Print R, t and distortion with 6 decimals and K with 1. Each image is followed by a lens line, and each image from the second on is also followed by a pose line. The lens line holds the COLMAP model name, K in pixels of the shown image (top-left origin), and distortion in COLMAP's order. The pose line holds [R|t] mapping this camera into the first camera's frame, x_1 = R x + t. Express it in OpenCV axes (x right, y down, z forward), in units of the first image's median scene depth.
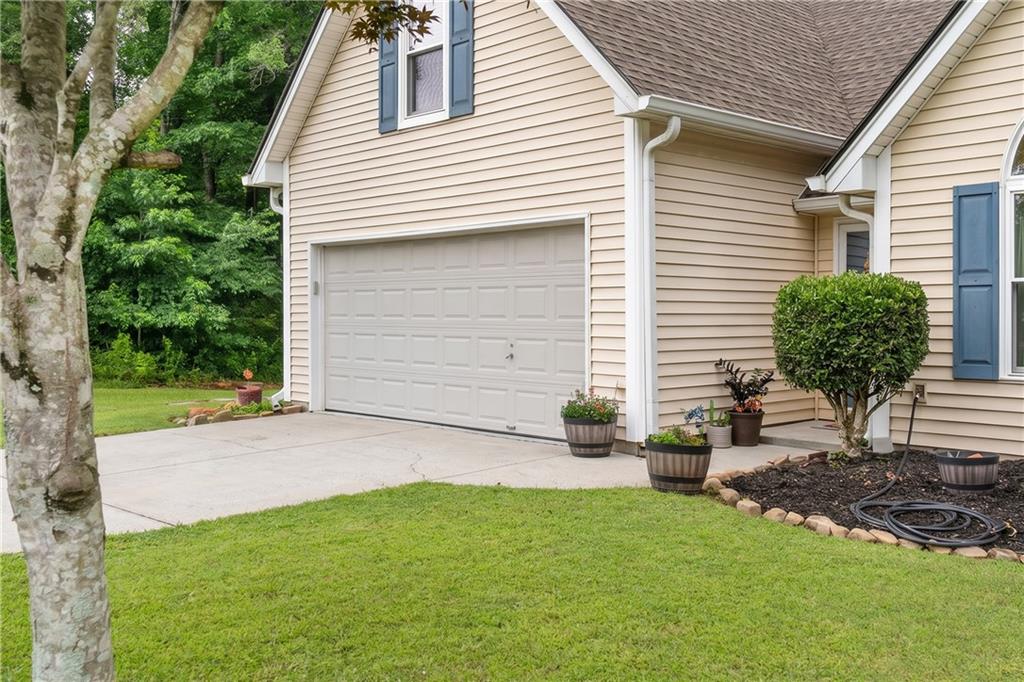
lens RADIAL K [[1141.7, 0, 511.4], [0, 1141.7, 364.6], [0, 0, 1]] dist [0.004490, 0.001355]
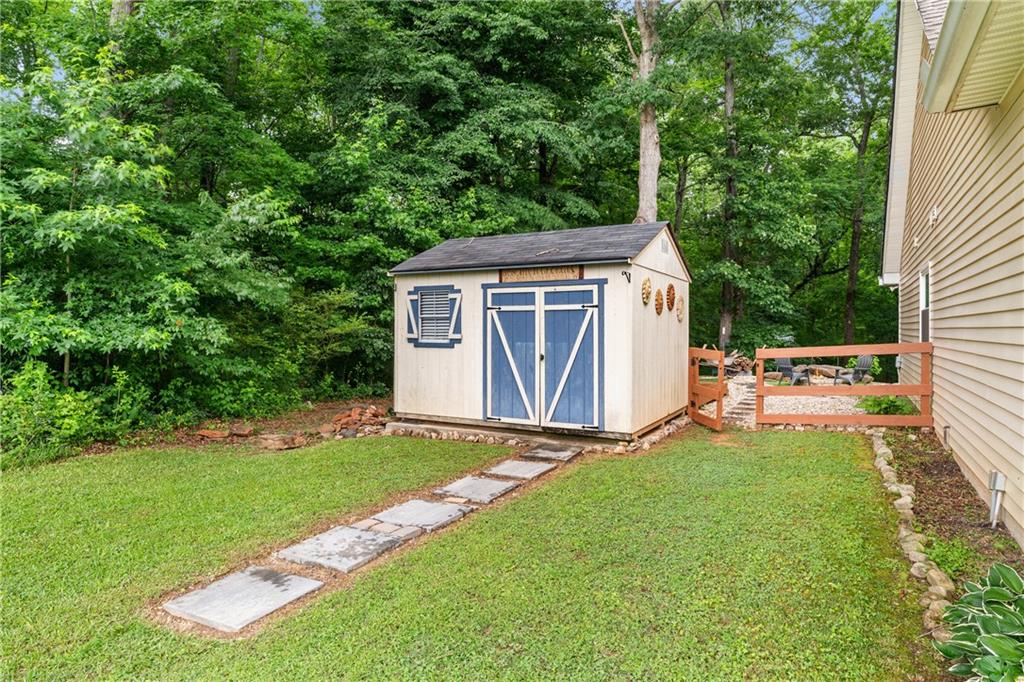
lens RADIAL K [[562.8, 0, 510.7], [0, 562.8, 325.1], [0, 0, 1]] dist [-0.000582, 0.000369]
pose [[0.942902, 0.010638, 0.332900, -0.383102], [0.005794, 0.998815, -0.048327, -0.058510], [-0.333019, 0.047496, 0.941723, 1.206679]]
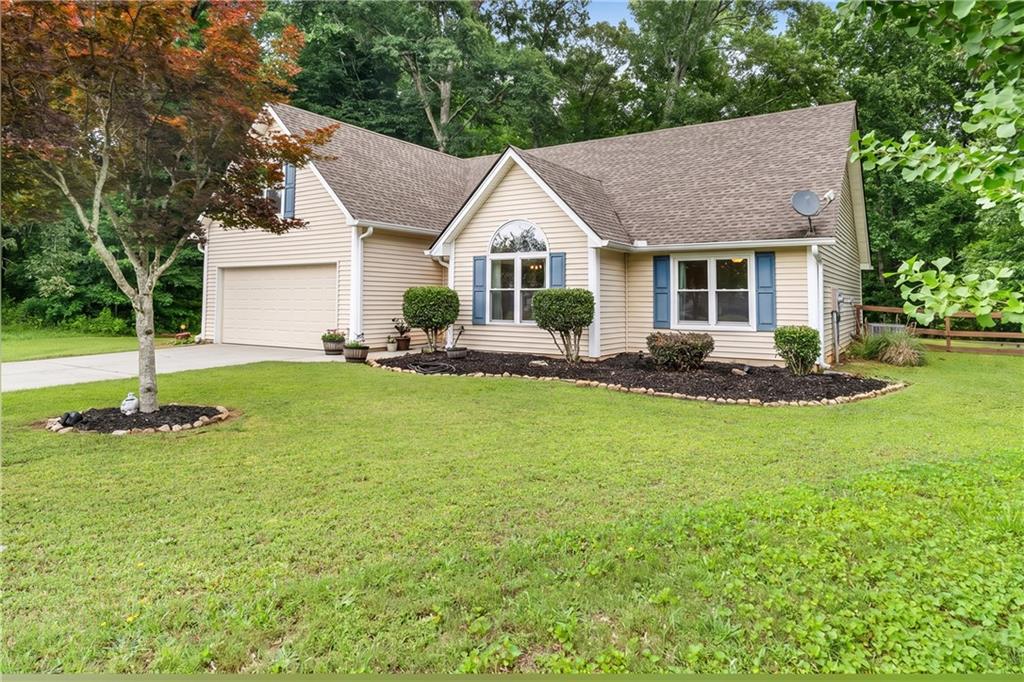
lens RADIAL K [[598.8, 0, 553.8], [0, 598.8, 273.8], [0, 0, 1]] dist [-0.001171, -0.000486]
pose [[0.946472, 0.022944, 0.321971, 0.077489], [0.005532, 0.996171, -0.087250, 0.013964], [-0.322740, 0.084361, 0.942721, -0.350637]]
